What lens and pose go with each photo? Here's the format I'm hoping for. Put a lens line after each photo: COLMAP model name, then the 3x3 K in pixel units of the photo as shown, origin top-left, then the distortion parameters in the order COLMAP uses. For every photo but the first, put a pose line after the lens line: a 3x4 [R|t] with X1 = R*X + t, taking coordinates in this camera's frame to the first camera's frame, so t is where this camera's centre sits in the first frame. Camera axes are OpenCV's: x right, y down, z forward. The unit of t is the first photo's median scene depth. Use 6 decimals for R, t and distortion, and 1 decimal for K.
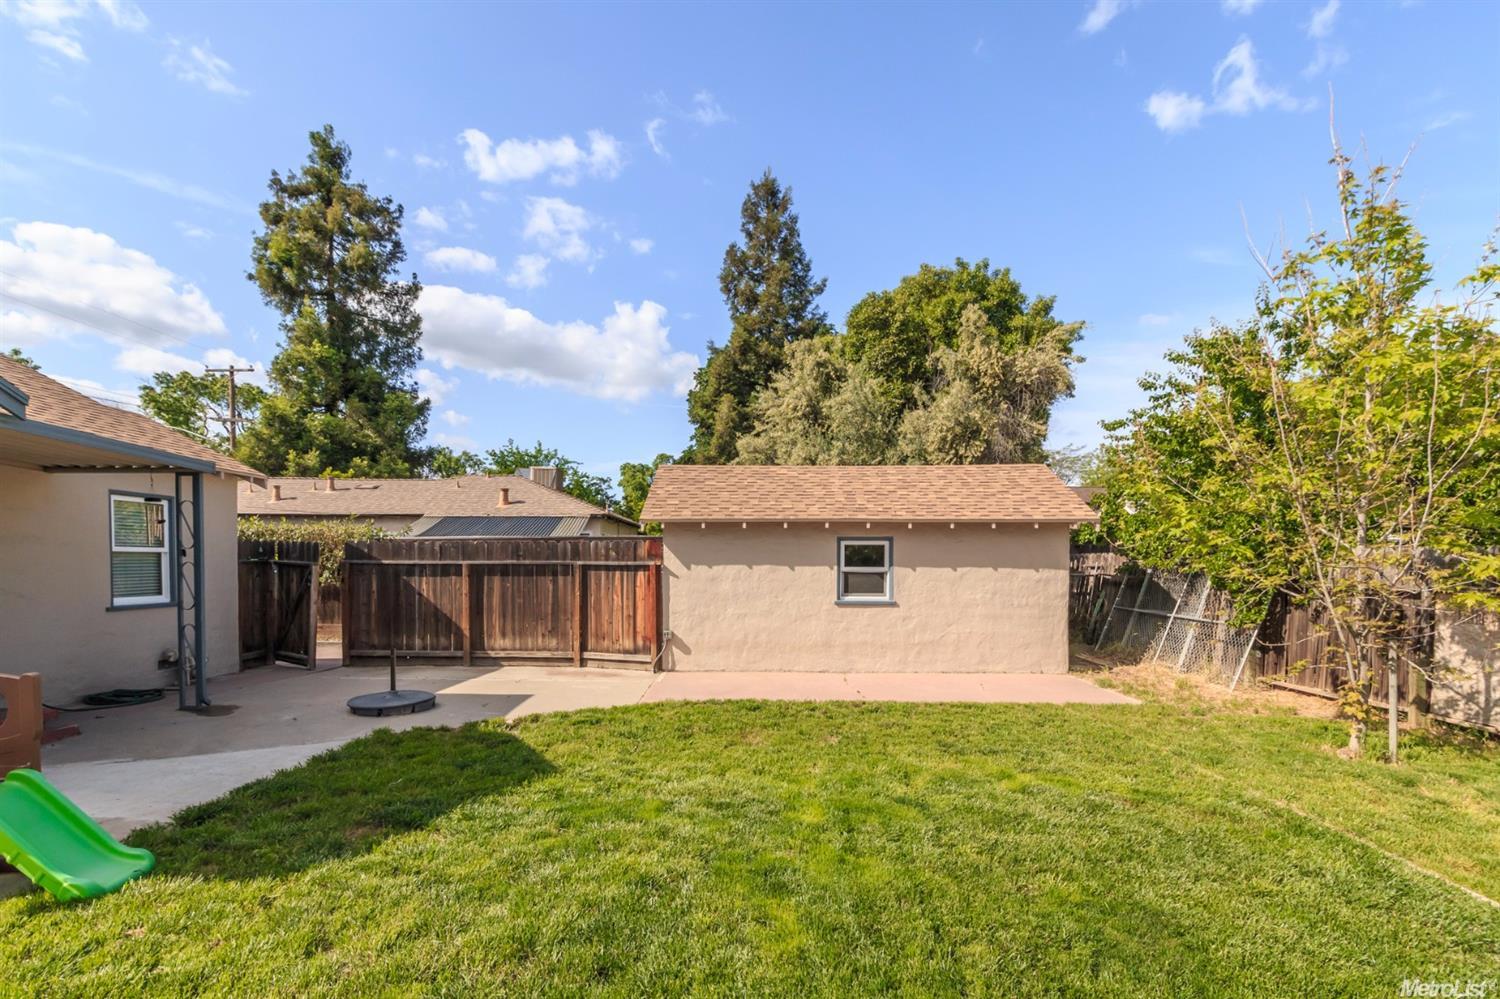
lens RADIAL K [[734.4, 0, 750.6], [0, 734.4, 574.2], [0, 0, 1]] dist [-0.002464, 0.026251]
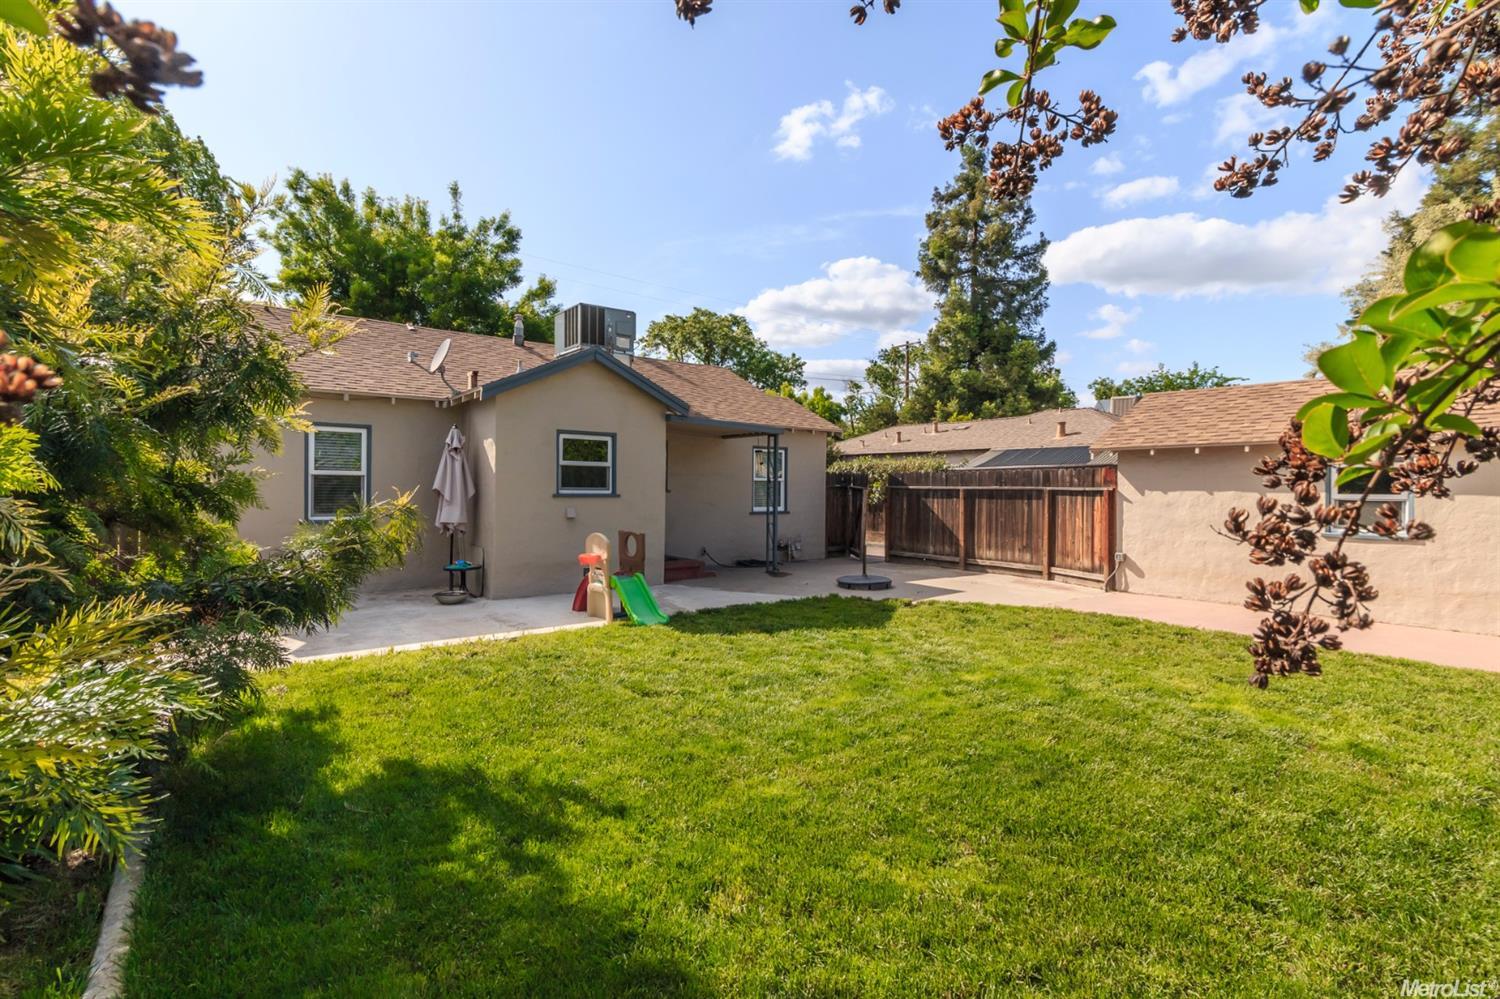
lens RADIAL K [[686.5, 0, 744.1], [0, 686.5, 488.6], [0, 0, 1]] dist [-0.002011, 0.000190]
pose [[0.635682, 0.003174, -0.771945, 0.158768], [-0.016965, 0.999807, -0.009860, 0.001737], [0.771765, 0.019364, 0.635613, -0.023361]]
